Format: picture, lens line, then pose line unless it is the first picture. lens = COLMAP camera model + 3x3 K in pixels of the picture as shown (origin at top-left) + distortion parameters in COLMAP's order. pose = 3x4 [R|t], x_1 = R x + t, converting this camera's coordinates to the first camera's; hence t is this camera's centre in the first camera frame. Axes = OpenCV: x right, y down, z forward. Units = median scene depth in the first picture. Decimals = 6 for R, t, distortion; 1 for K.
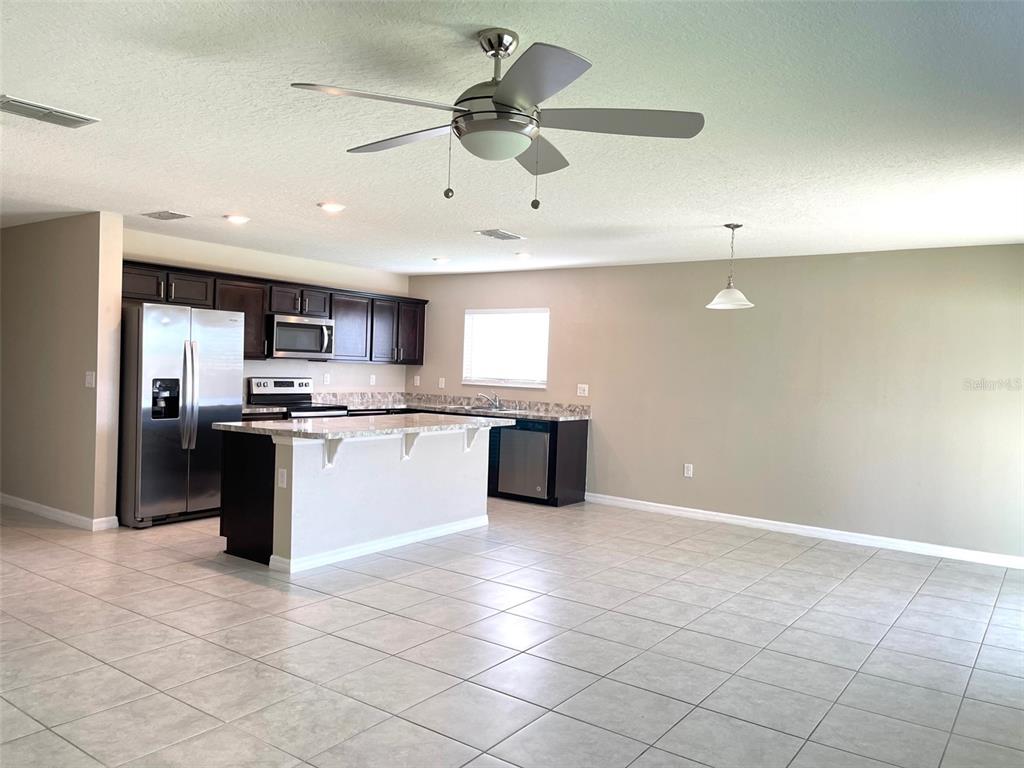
lens RADIAL K [[773.1, 0, 512.0], [0, 773.1, 384.0], [0, 0, 1]] dist [0.080374, -0.108062]
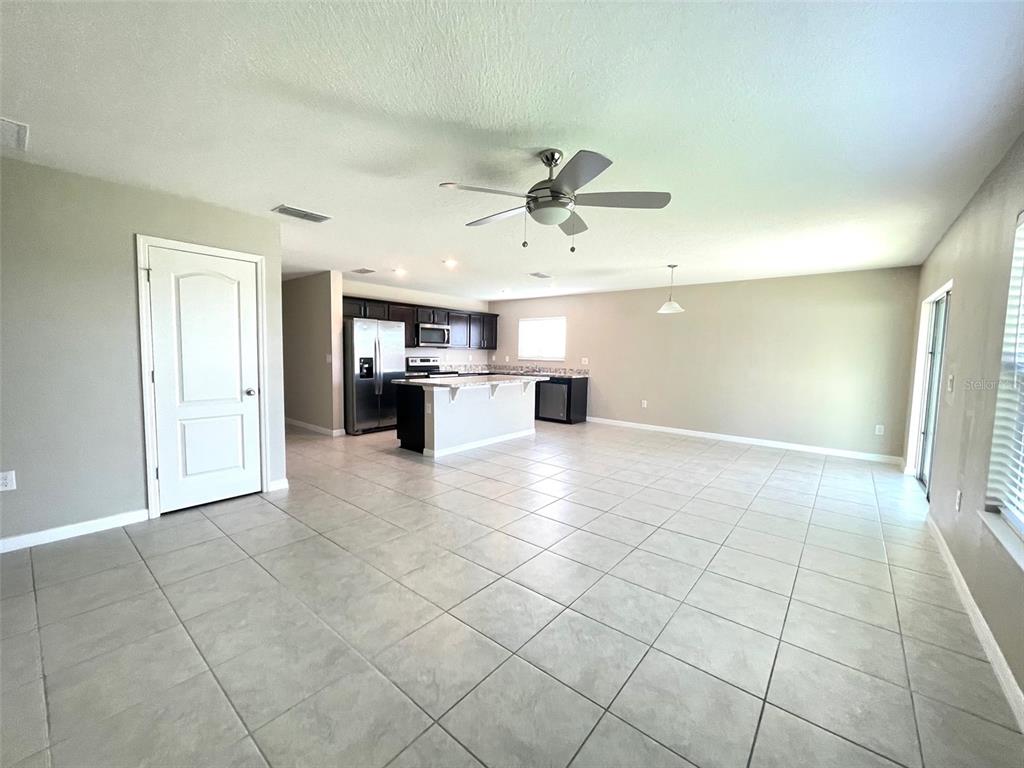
lens RADIAL K [[413.3, 0, 512.0], [0, 413.3, 384.0], [0, 0, 1]] dist [-0.000539, -0.000531]
pose [[0.997595, -0.011644, -0.068325, -0.016445], [0.015298, 0.998466, 0.053208, 0.007931], [0.067601, -0.054126, 0.996243, 0.011580]]
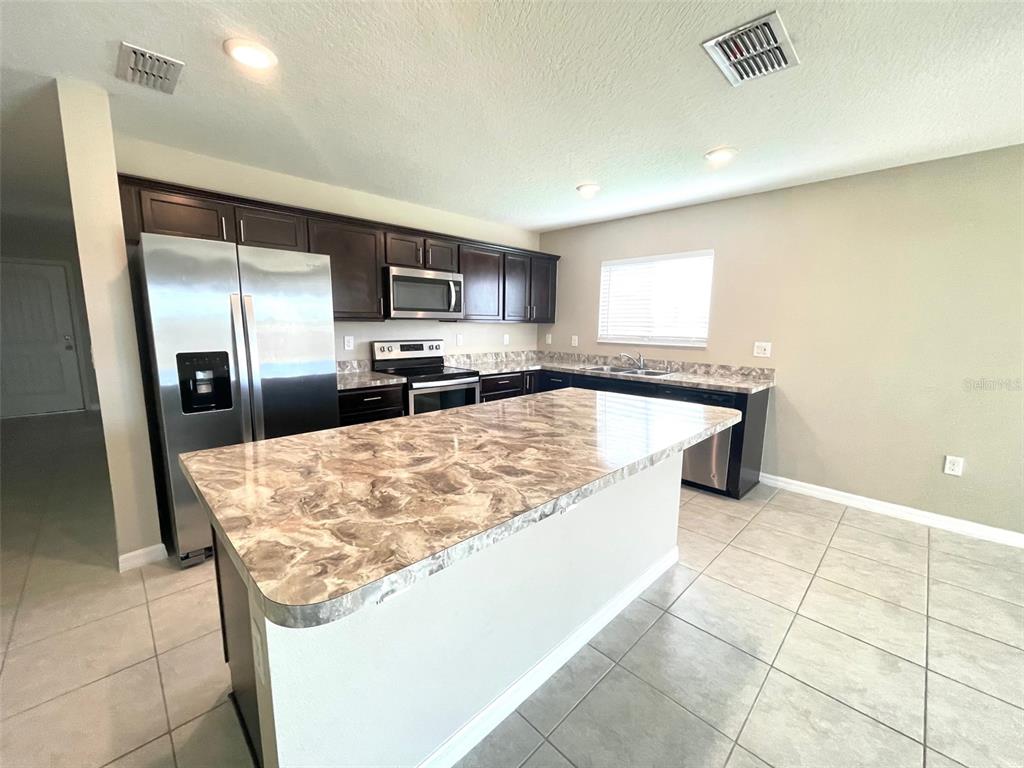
lens RADIAL K [[413.3, 0, 512.0], [0, 413.3, 384.0], [0, 0, 1]] dist [-0.000539, -0.000531]
pose [[0.985926, -0.000324, -0.167182, -0.108936], [0.020348, 0.992796, 0.118076, -0.014426], [0.165939, -0.119816, 0.978830, 0.619005]]
